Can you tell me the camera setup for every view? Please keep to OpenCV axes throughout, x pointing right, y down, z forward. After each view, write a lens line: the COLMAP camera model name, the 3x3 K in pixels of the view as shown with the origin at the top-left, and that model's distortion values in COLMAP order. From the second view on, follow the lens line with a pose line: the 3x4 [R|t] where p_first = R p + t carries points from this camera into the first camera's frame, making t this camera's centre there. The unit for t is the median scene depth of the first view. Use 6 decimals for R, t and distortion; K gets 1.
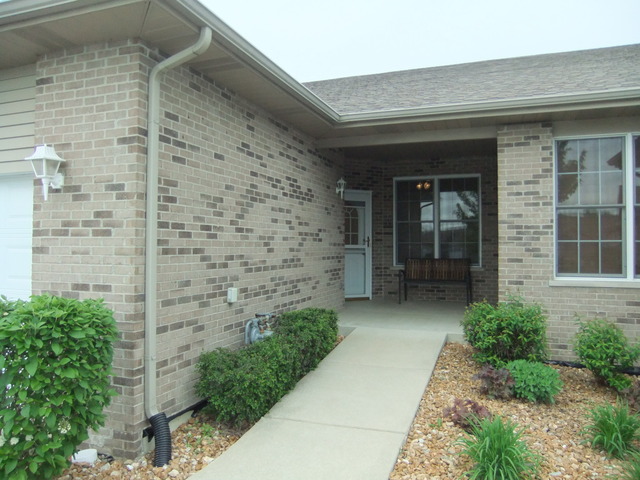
lens RADIAL K [[491.1, 0, 318.1], [0, 491.1, 242.6], [0, 0, 1]] dist [-0.037355, 0.014062]
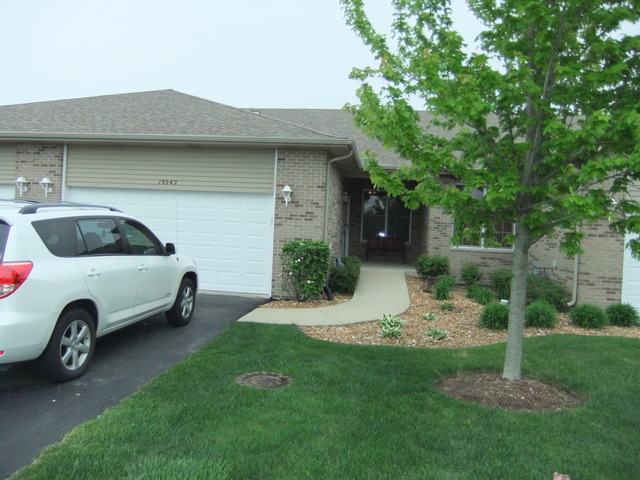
lens RADIAL K [[491.1, 0, 321.4], [0, 491.1, 238.4], [0, 0, 1]] dist [-0.037355, 0.014062]
pose [[0.972671, 0.039125, 0.228869, -0.729629], [-0.045311, 0.998734, 0.021833, 0.016476], [-0.227725, -0.031607, 0.973212, -1.246806]]
